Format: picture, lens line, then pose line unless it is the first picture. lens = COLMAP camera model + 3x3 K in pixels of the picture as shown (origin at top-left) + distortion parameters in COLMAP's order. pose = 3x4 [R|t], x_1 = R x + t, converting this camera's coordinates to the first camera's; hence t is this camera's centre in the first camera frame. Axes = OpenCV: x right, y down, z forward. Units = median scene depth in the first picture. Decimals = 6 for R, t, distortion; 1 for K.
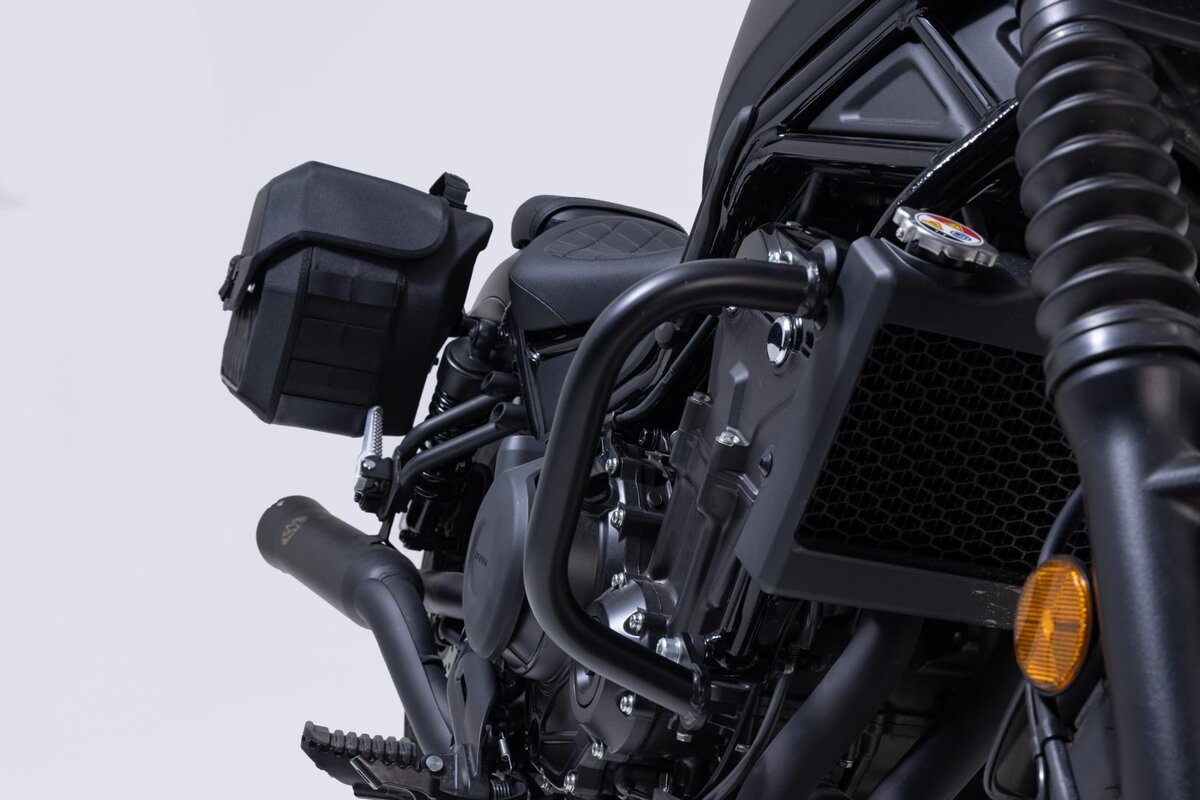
lens RADIAL K [[1681.6, 0, 600.0], [0, 1681.6, 400.0], [0, 0, 1]] dist [-0.000841, -0.012526]
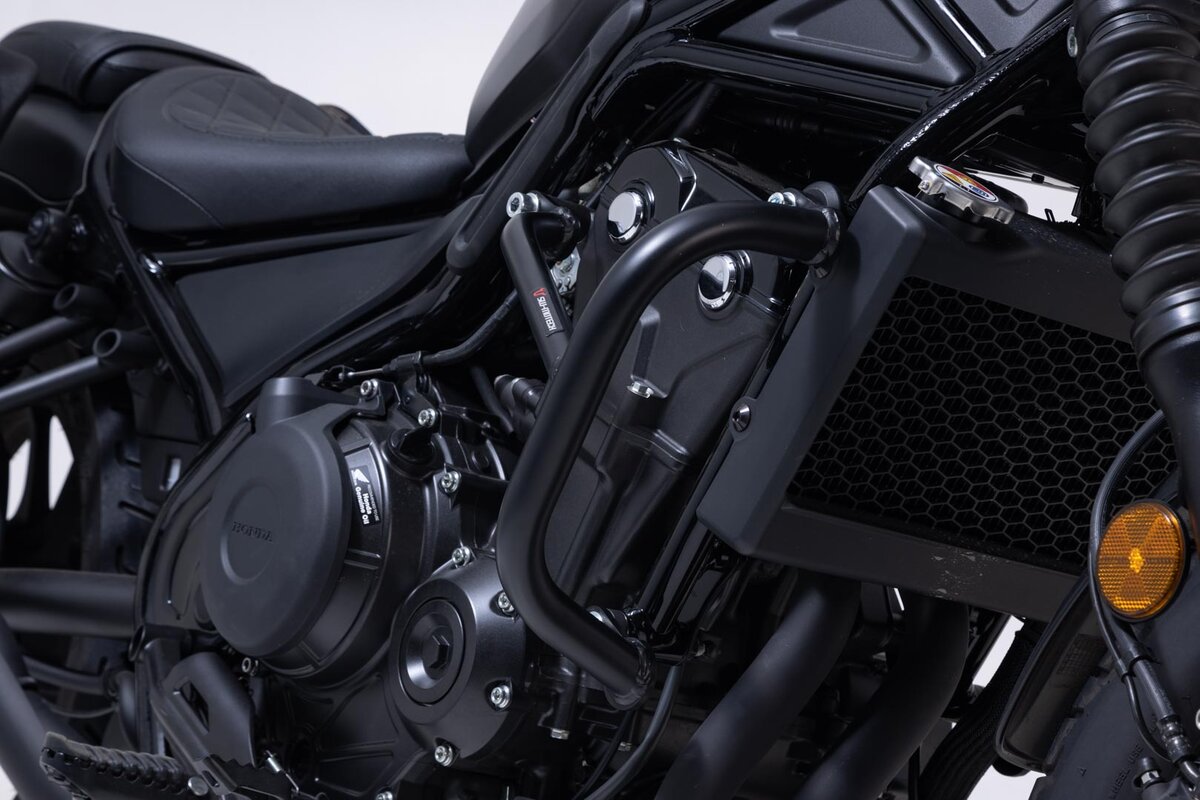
lens RADIAL K [[3474.7, 0, 600.0], [0, 3474.7, 400.0], [0, 0, 1]] dist [-0.027979, -0.294194]
pose [[0.931430, 0.030580, 0.362634, -0.602735], [-0.037963, 0.999191, 0.013250, 0.005600], [-0.361936, -0.026108, 0.931837, -0.683777]]
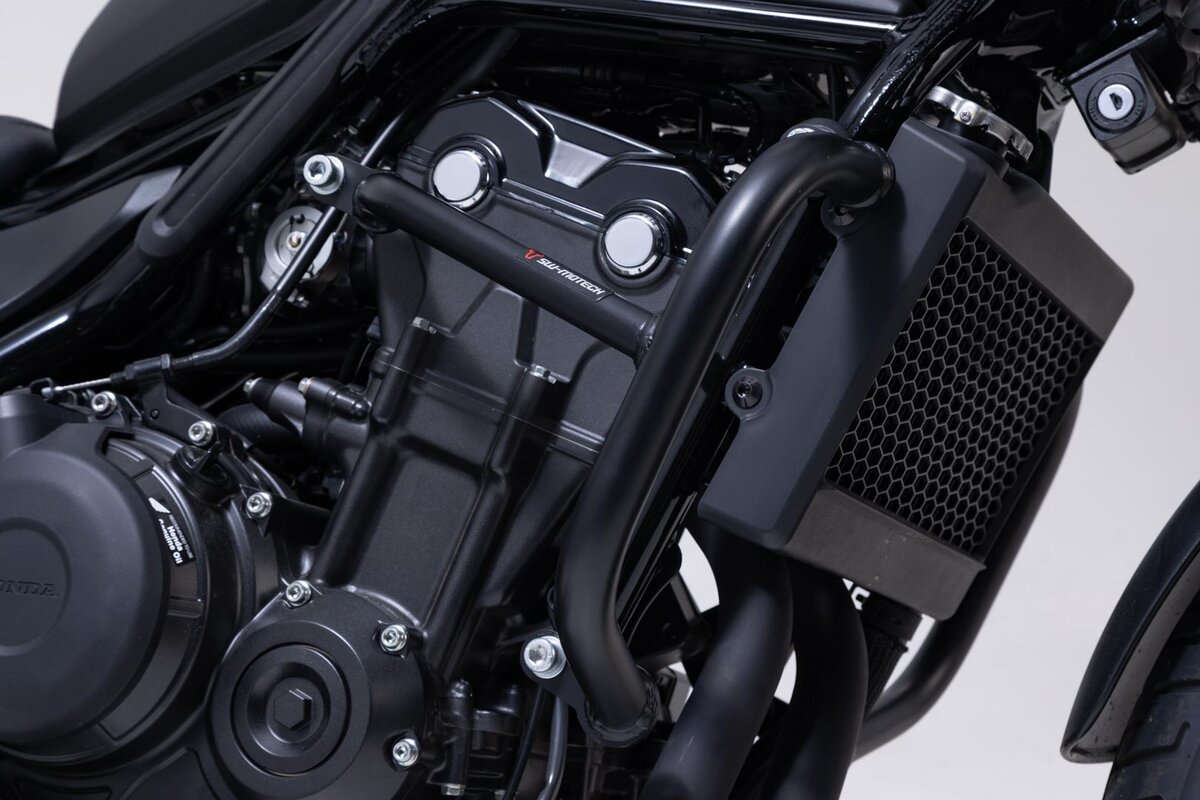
lens RADIAL K [[3026.6, 0, 600.0], [0, 3026.6, 400.0], [0, 0, 1]] dist [-0.052828, -0.357233]
pose [[0.612679, -0.004229, 0.790321, -0.976381], [0.026205, 0.999545, -0.014966, 0.055608], [-0.789897, 0.029879, 0.612511, 0.153900]]
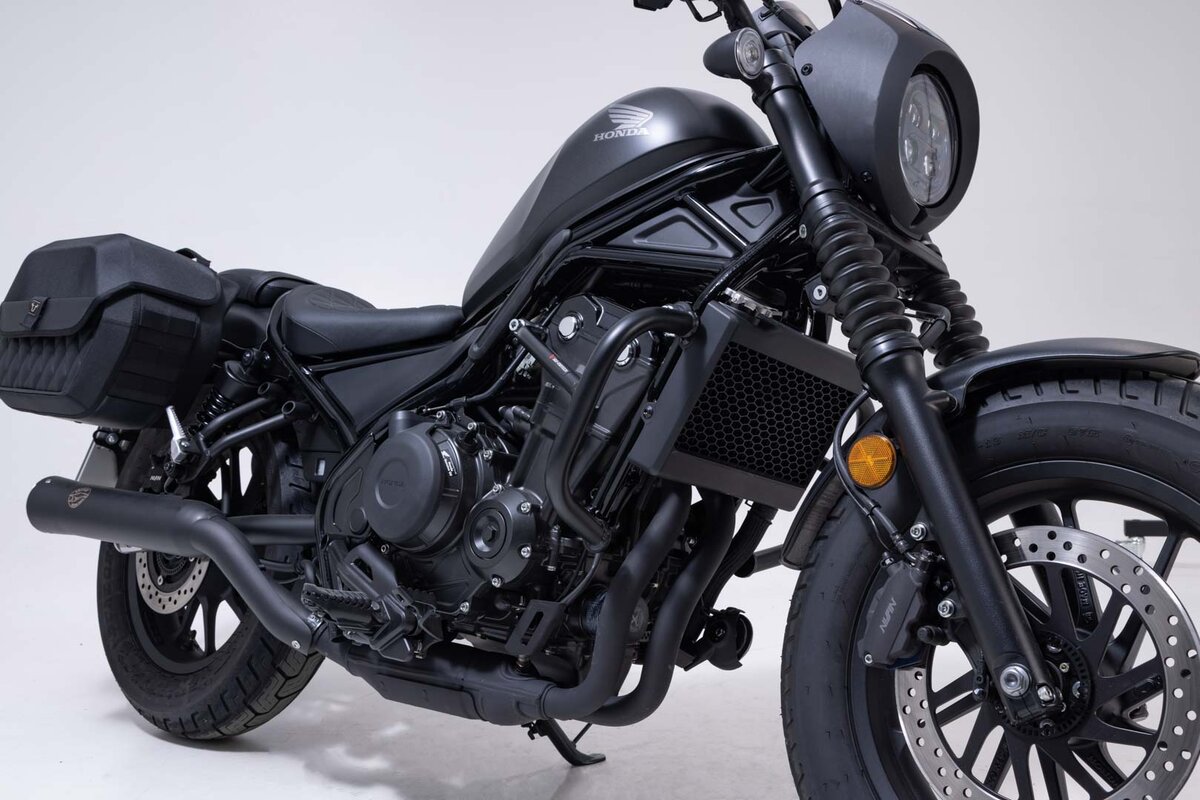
lens RADIAL K [[1329.3, 0, 600.0], [0, 1329.3, 400.0], [0, 0, 1]] dist [-0.000128, 0.000620]
pose [[0.840932, 0.018822, 0.540813, -0.720893], [0.006054, 0.999005, -0.044182, 0.083972], [-0.541106, 0.040428, 0.839982, -0.264646]]
